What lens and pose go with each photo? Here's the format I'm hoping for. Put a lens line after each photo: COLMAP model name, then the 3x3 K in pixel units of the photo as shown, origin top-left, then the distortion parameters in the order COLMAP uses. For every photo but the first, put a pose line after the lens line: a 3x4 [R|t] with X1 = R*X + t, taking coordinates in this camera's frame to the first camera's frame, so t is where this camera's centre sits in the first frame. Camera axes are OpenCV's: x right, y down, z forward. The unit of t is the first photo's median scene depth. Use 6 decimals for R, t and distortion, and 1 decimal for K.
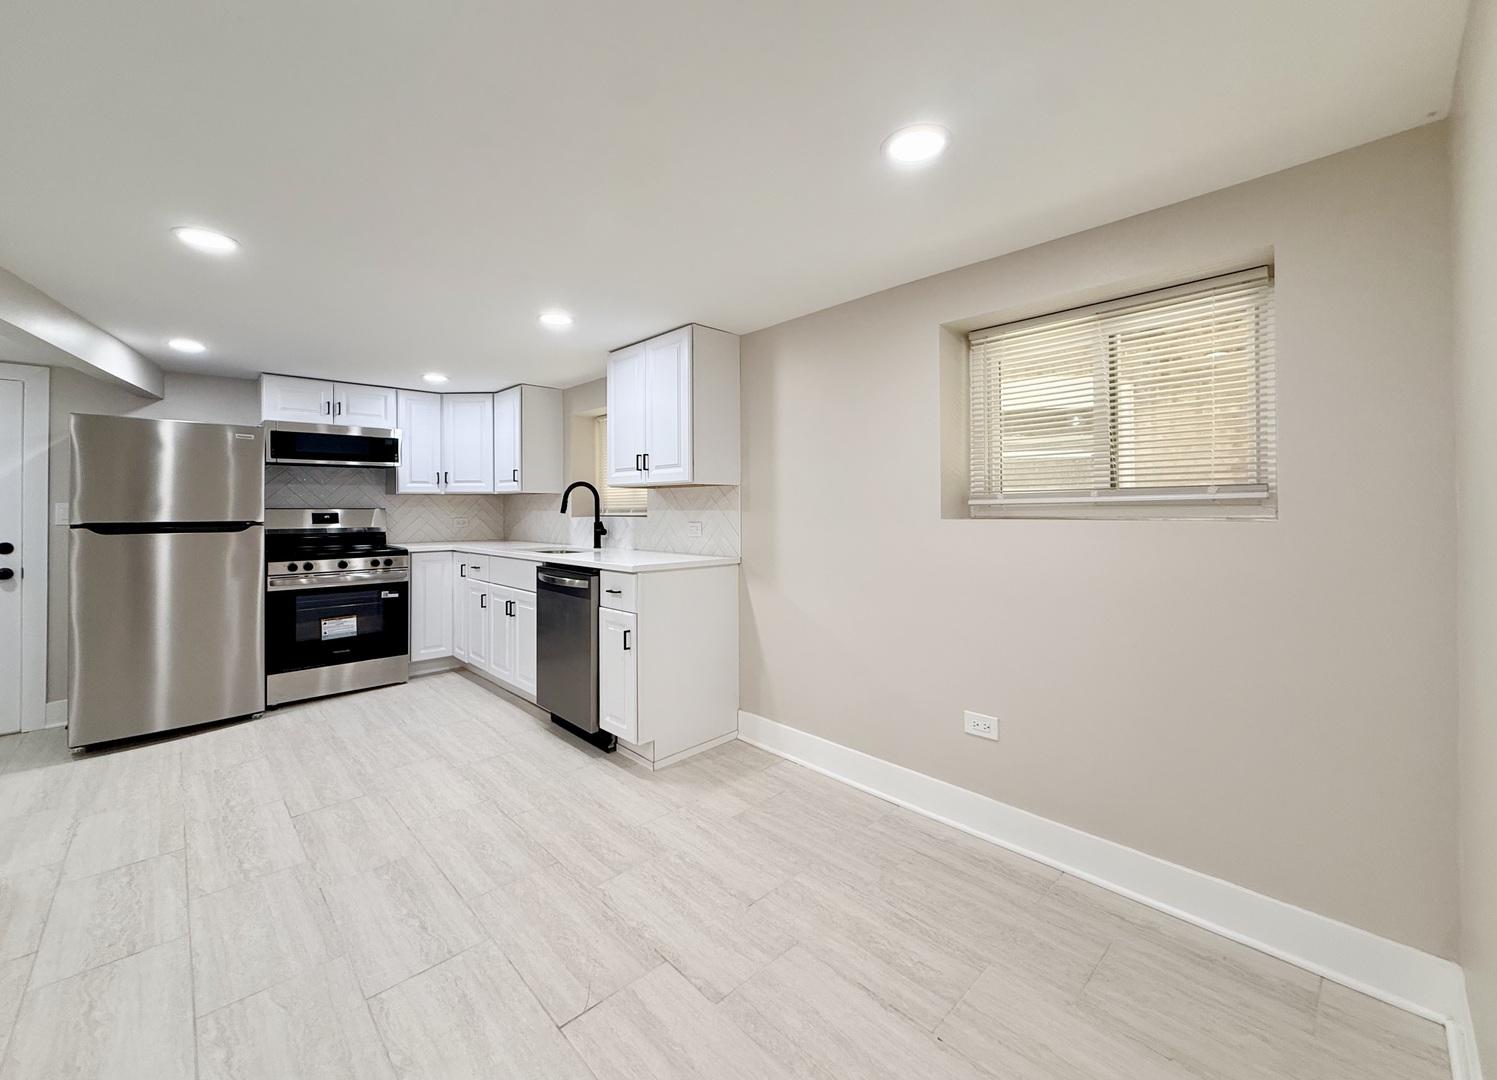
lens RADIAL K [[595.8, 0, 746.5], [0, 595.8, 501.2], [0, 0, 1]] dist [-0.000776, -0.000142]
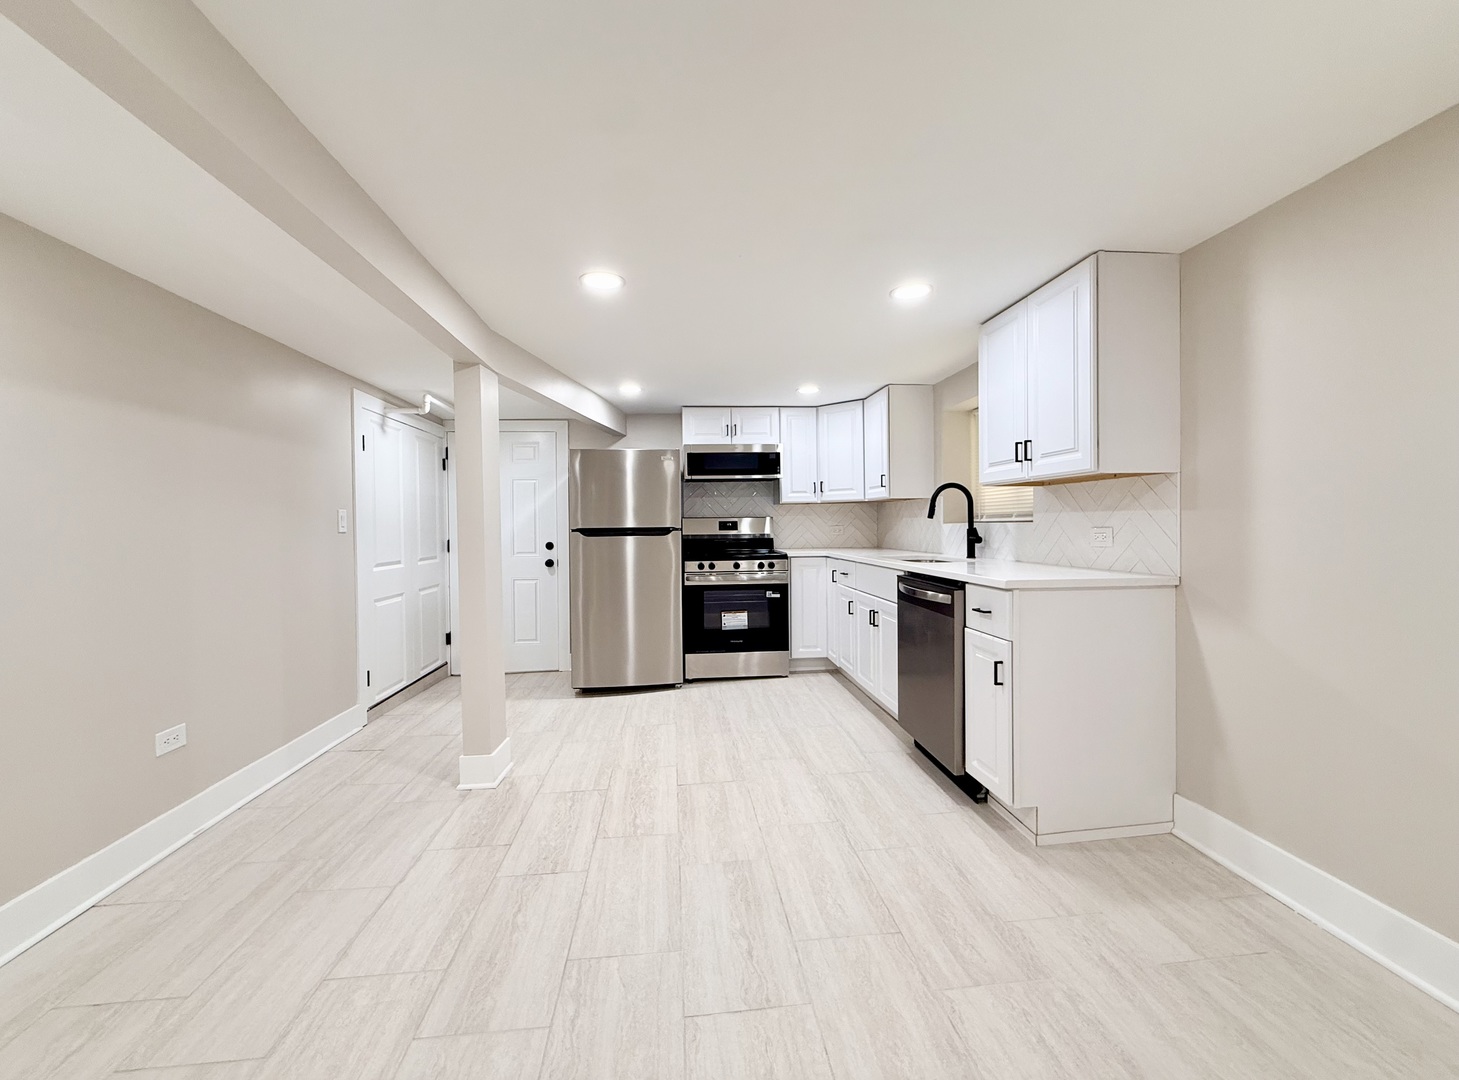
lens RADIAL K [[575.9, 0, 730.5], [0, 575.9, 533.1], [0, 0, 1]] dist [-0.000247, -0.000309]
pose [[0.784451, 0.003593, -0.620181, -0.004752], [0.017164, 0.999474, 0.027501, 0.016838], [0.619953, -0.032219, 0.783977, 0.163048]]
